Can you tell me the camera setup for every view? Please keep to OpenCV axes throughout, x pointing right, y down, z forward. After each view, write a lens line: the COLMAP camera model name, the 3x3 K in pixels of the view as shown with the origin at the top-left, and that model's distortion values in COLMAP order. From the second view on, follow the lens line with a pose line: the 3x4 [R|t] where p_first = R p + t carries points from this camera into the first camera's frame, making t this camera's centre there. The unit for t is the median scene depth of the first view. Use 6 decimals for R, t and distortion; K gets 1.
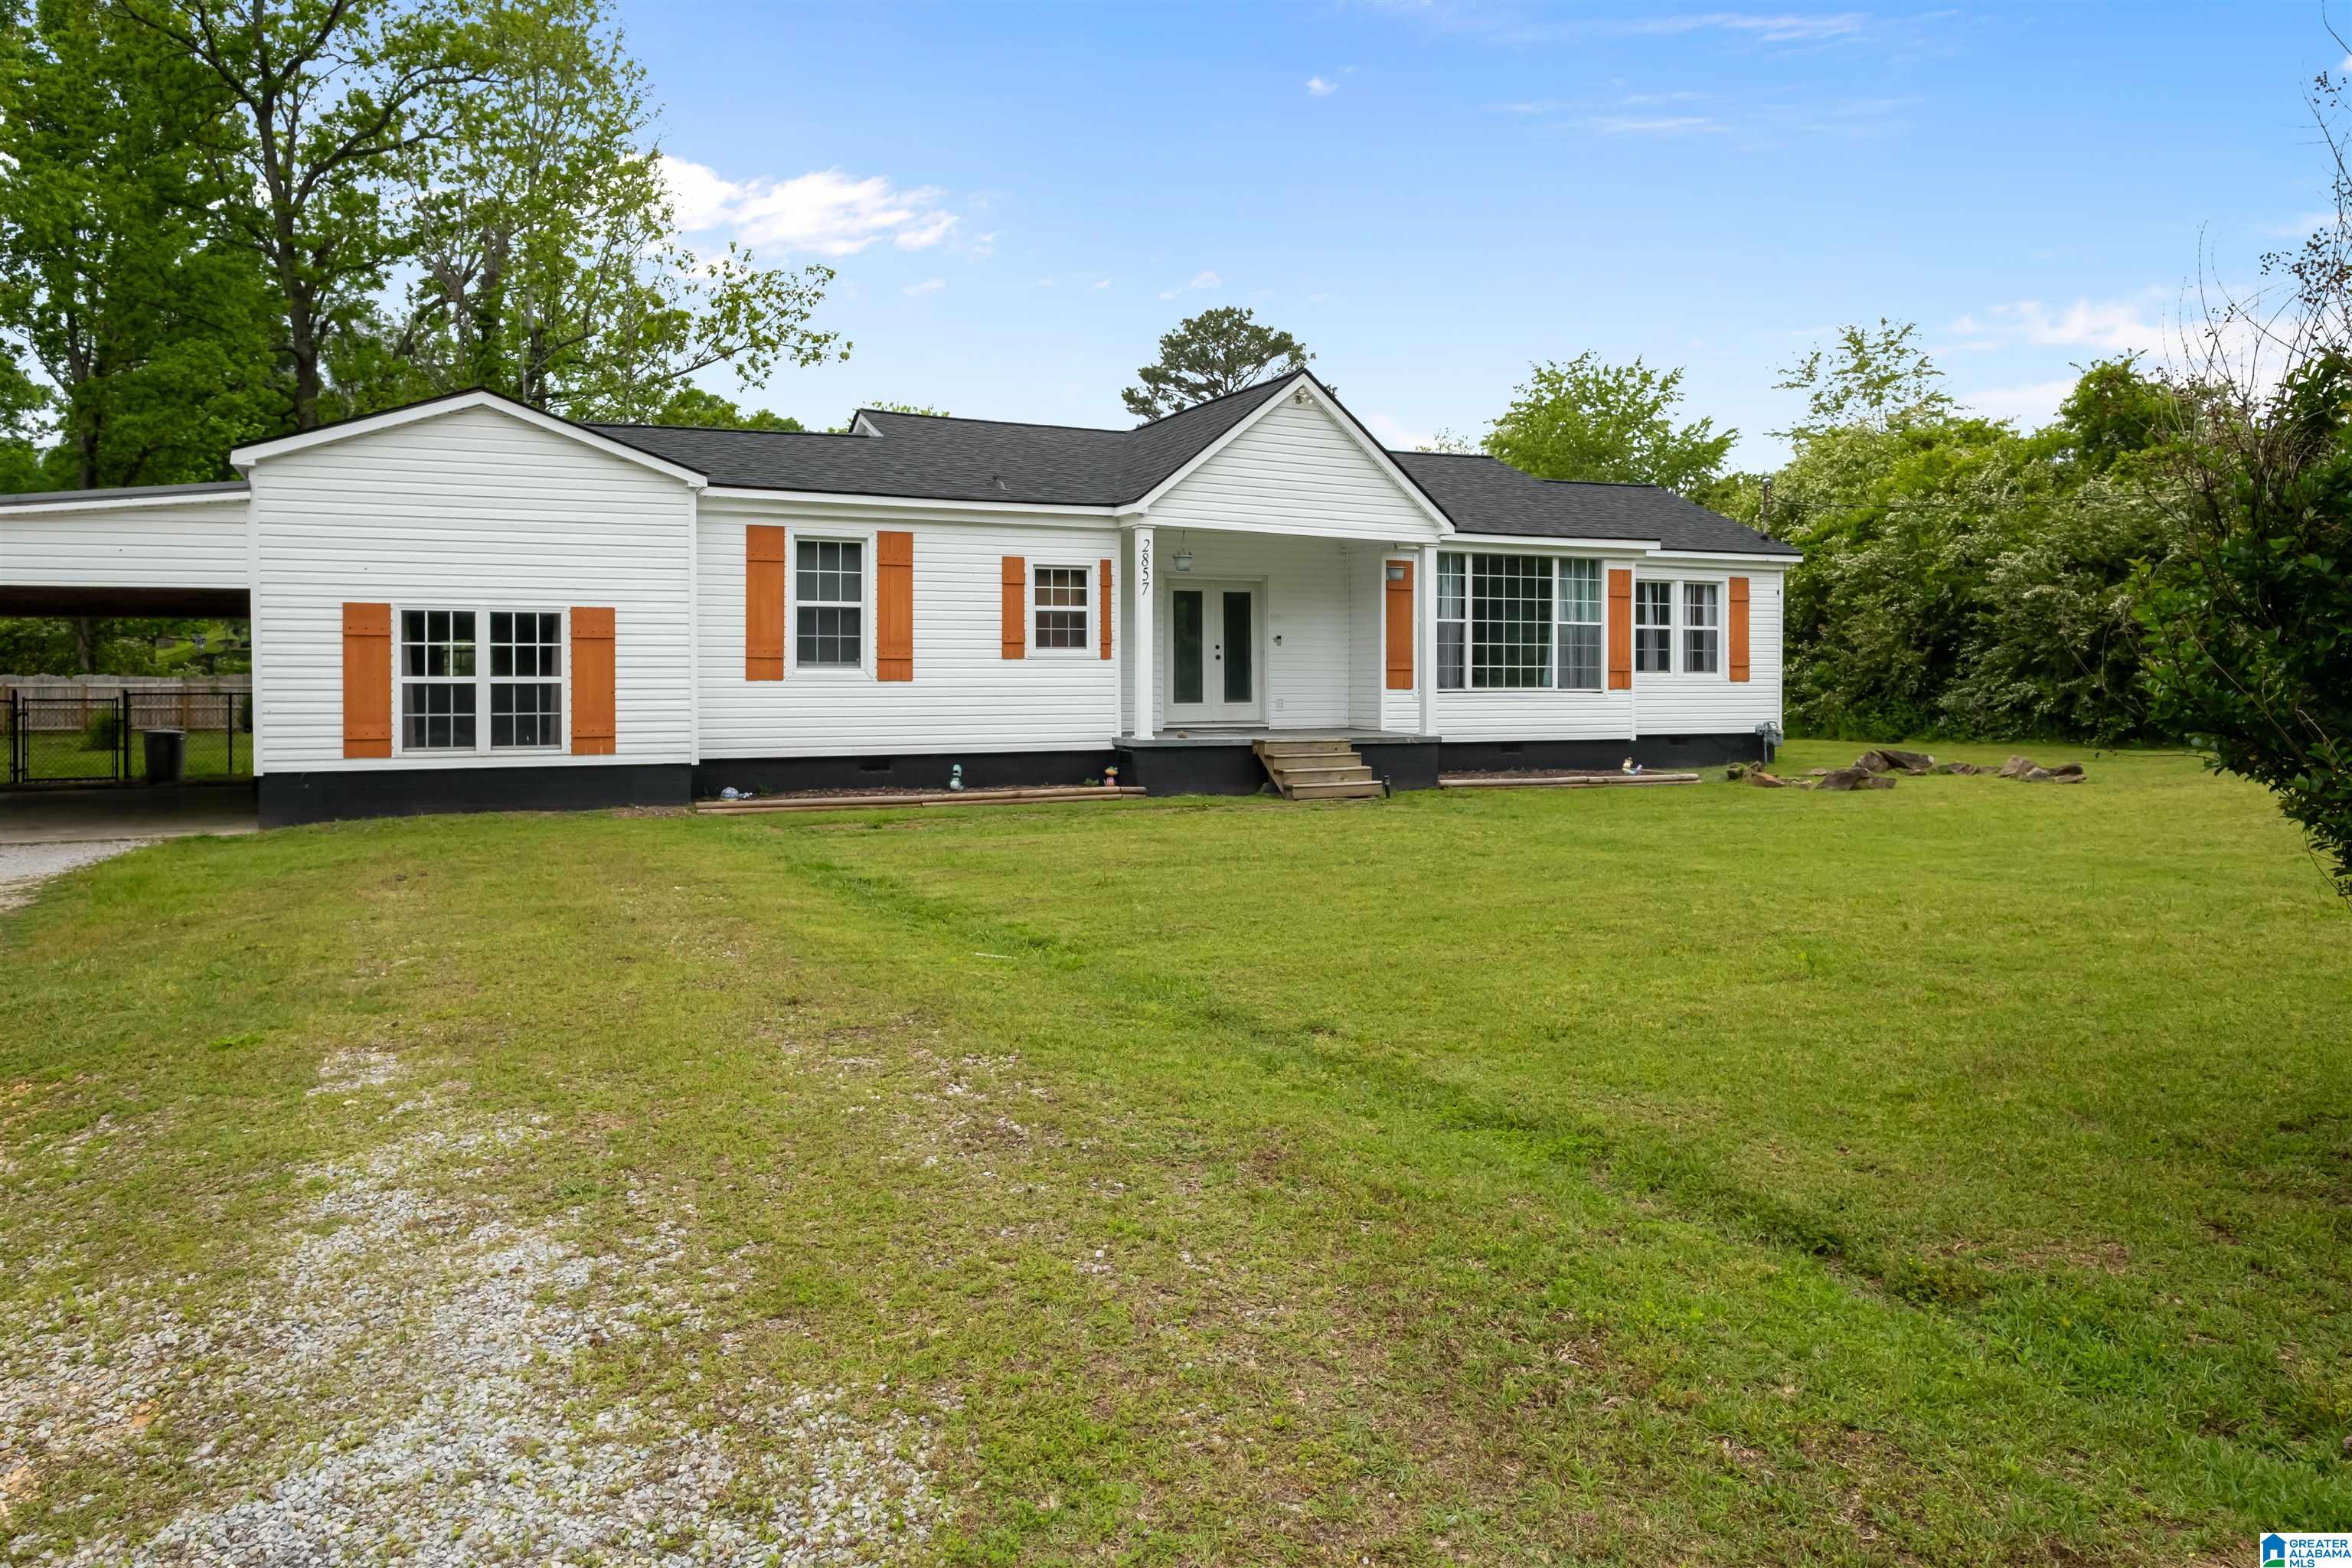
lens RADIAL K [[1551.3, 0, 1169.2], [0, 1551.3, 684.2], [0, 0, 1]] dist [-0.005966, 0.001717]
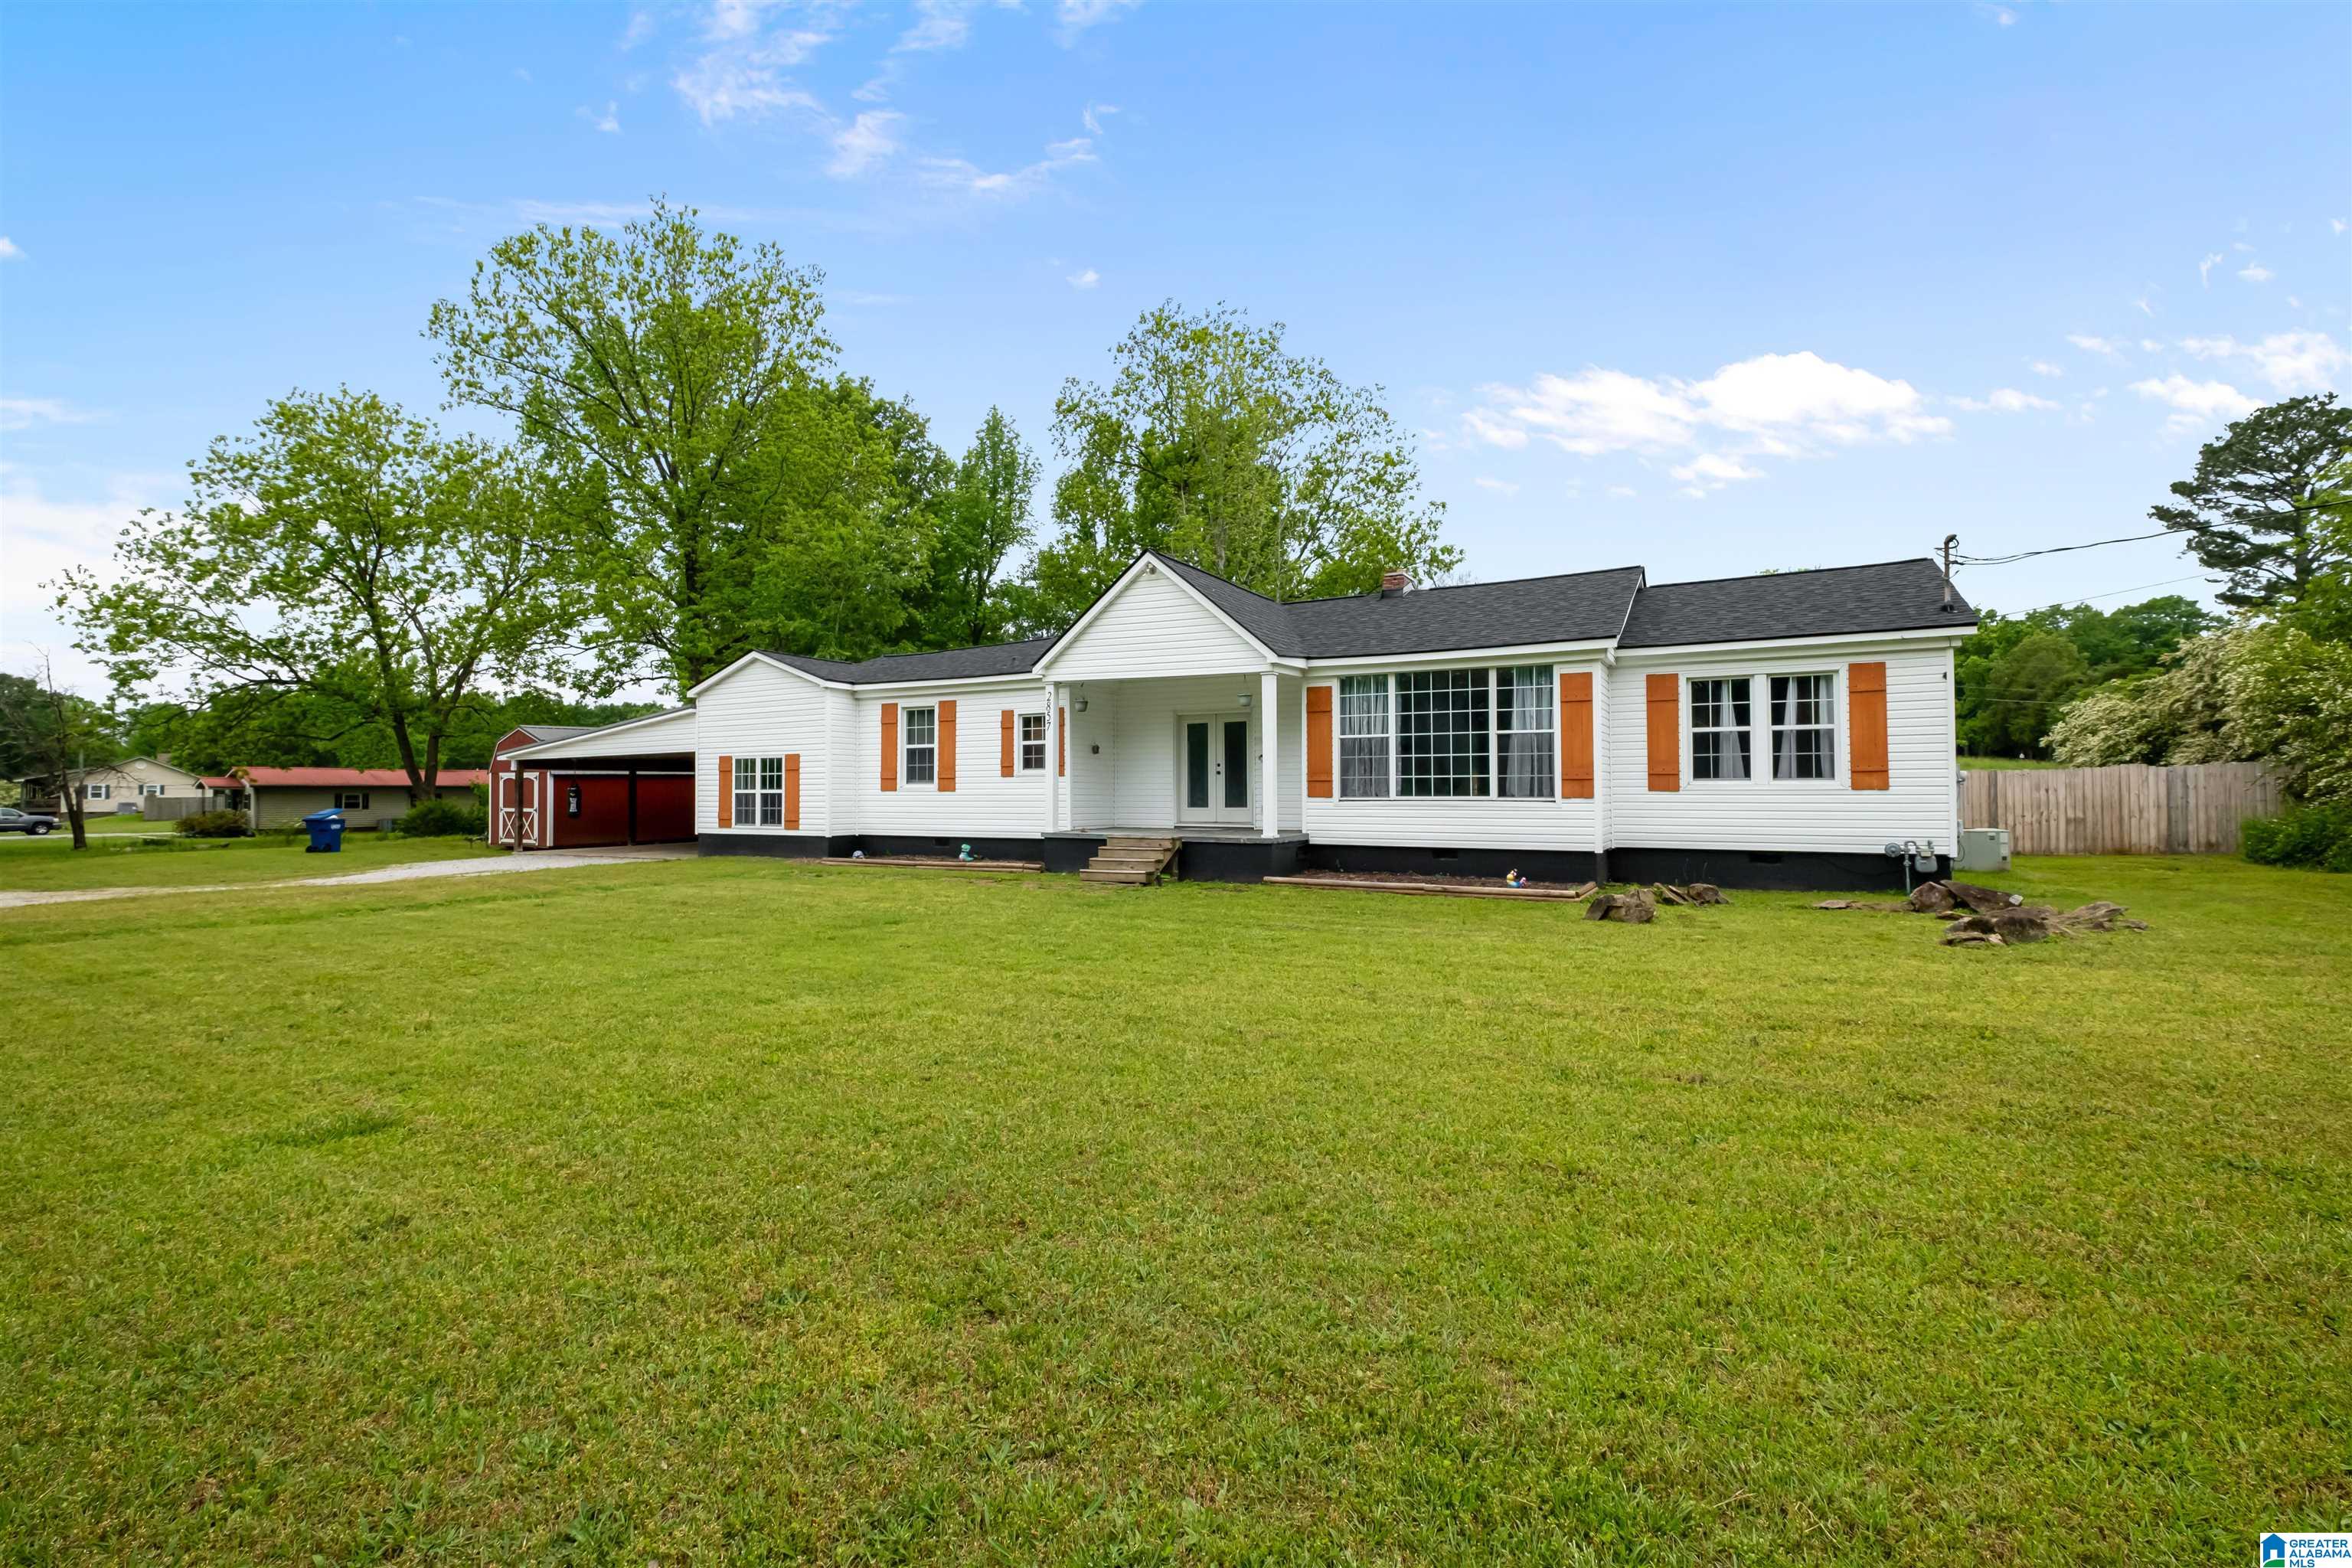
lens RADIAL K [[1024.5, 0, 1176.0], [0, 1024.5, 784.0], [0, 0, 1]] dist [0.010010, -0.008681]
pose [[0.596164, -0.009836, -0.802803, 0.704252], [-0.001057, 0.999914, -0.013036, 0.003182], [0.802862, 0.008620, 0.596102, 0.463268]]
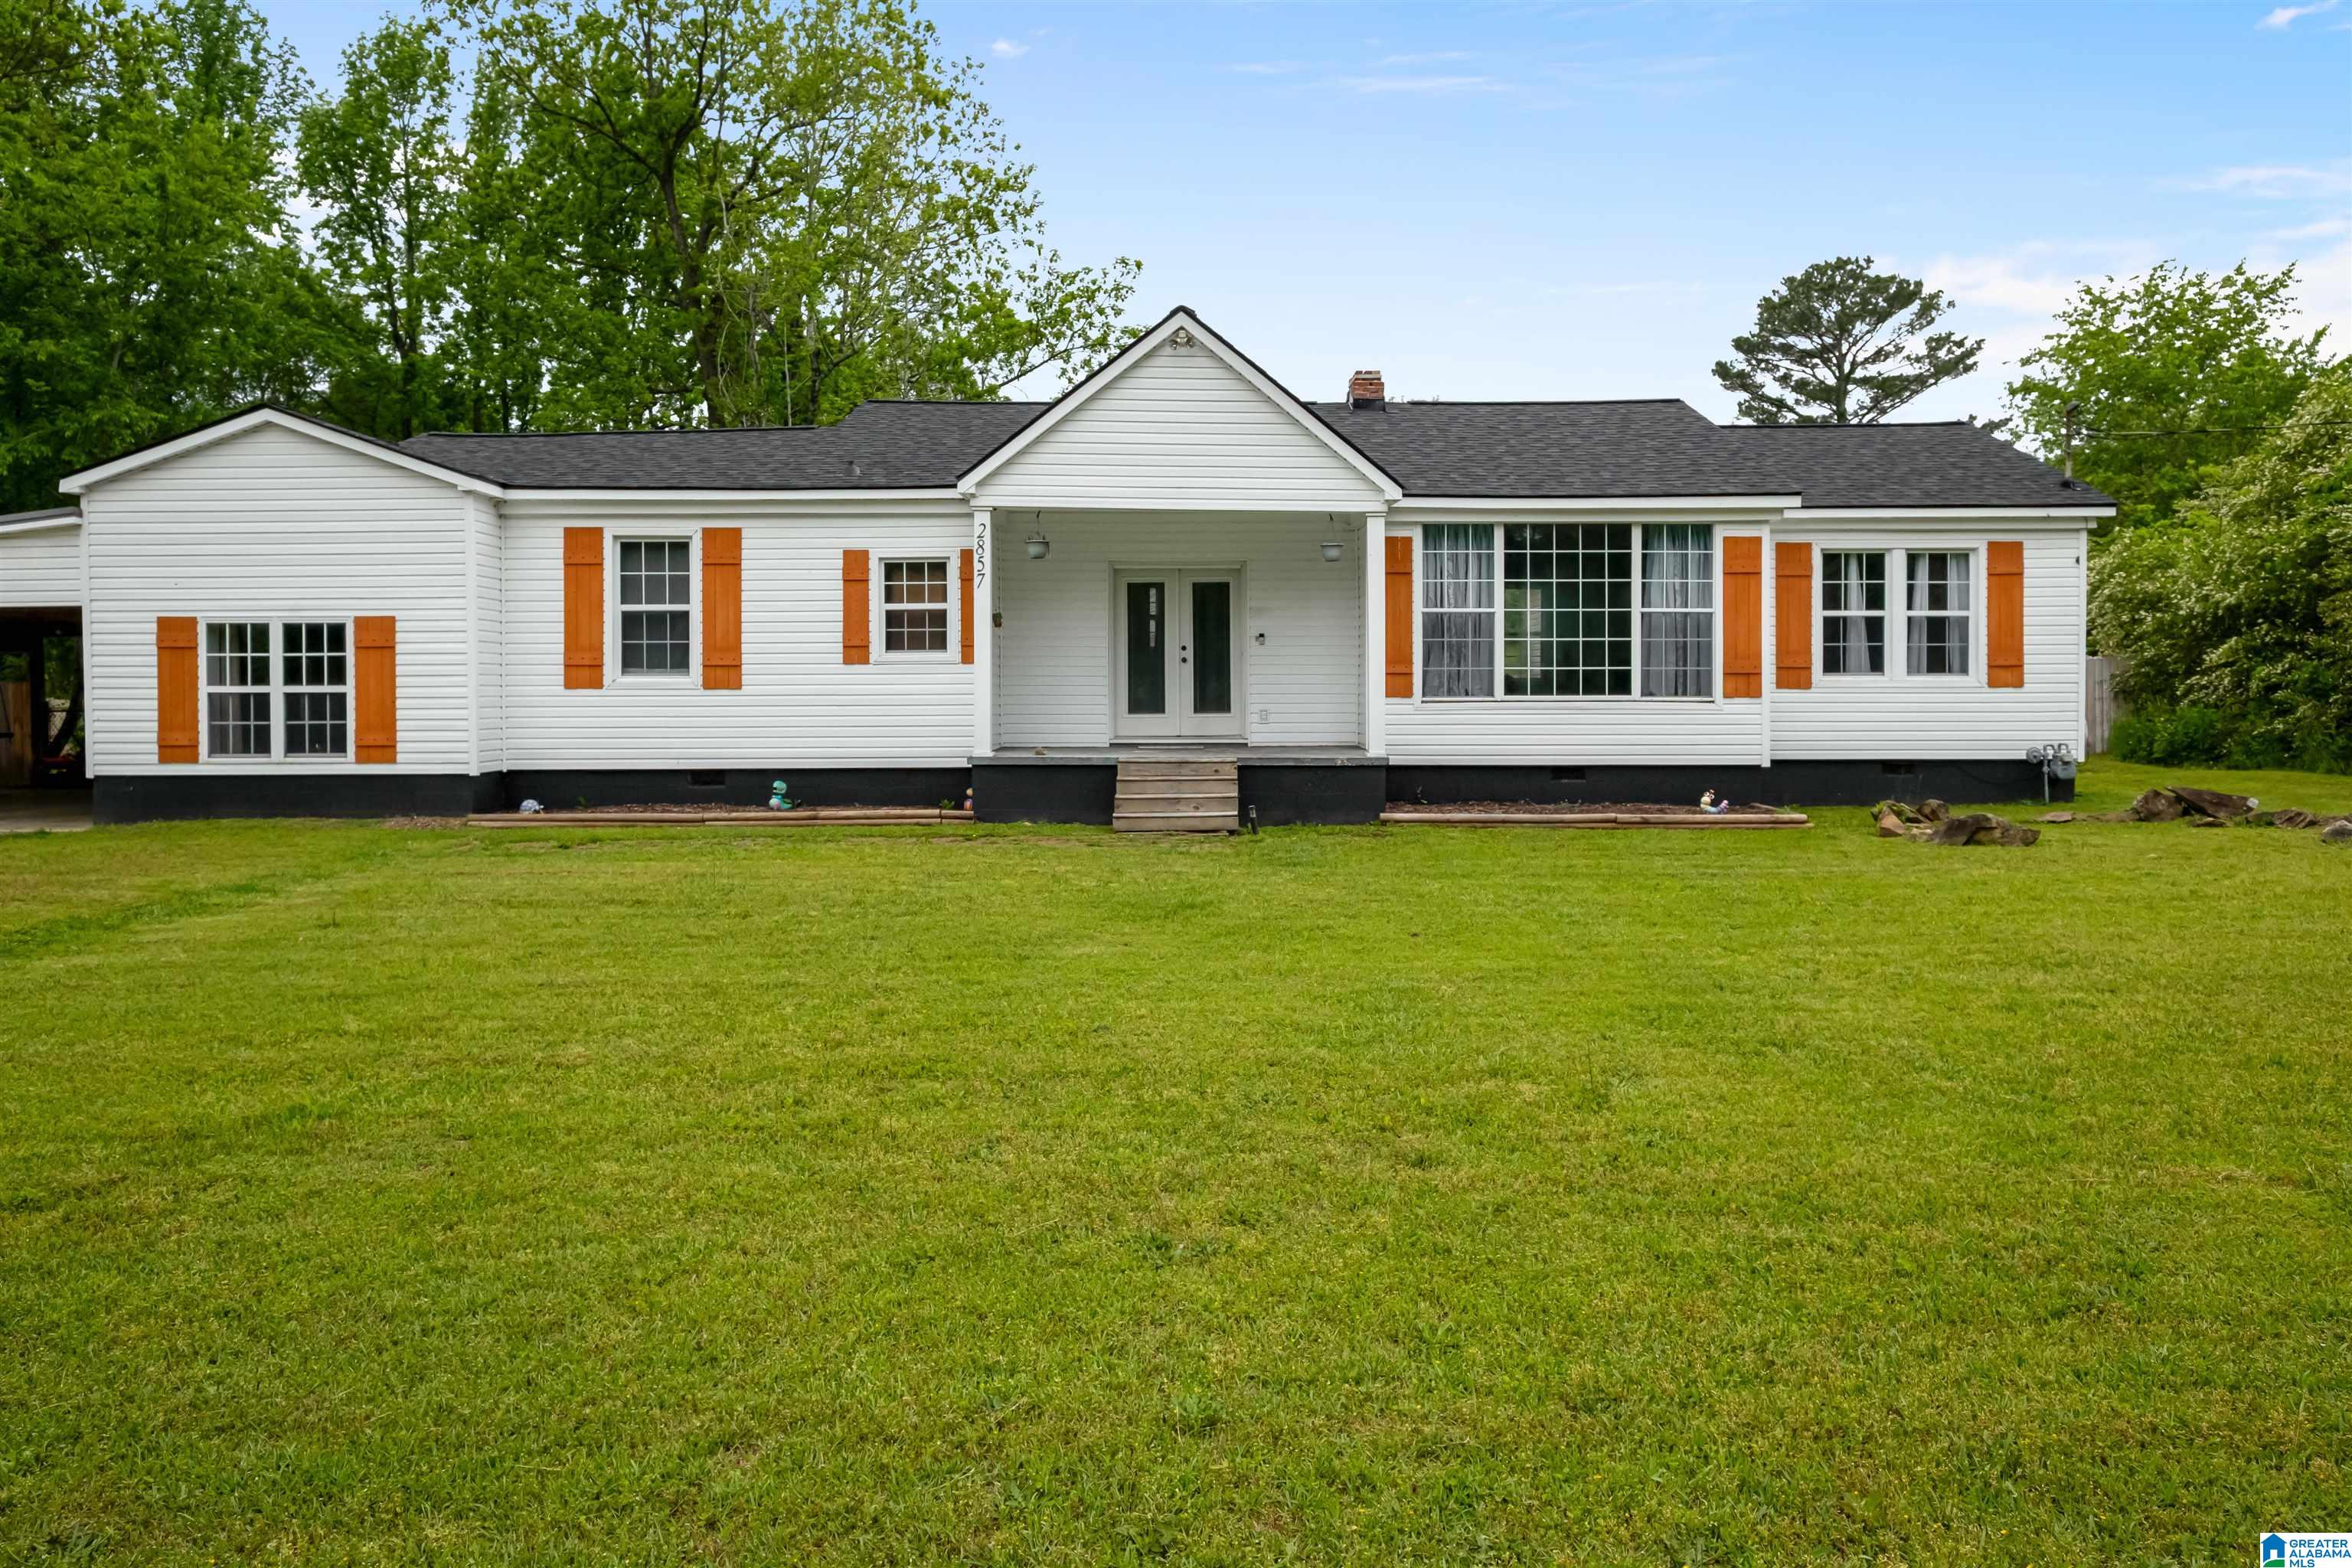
lens RADIAL K [[1589.7, 0, 1180.6], [0, 1589.7, 722.0], [0, 0, 1]] dist [-0.006684, 0.001437]
pose [[0.909777, 0.005098, -0.415067, 0.392519], [0.001867, 0.999864, 0.016372, 0.002083], [0.415094, -0.015670, 0.909644, 0.211706]]
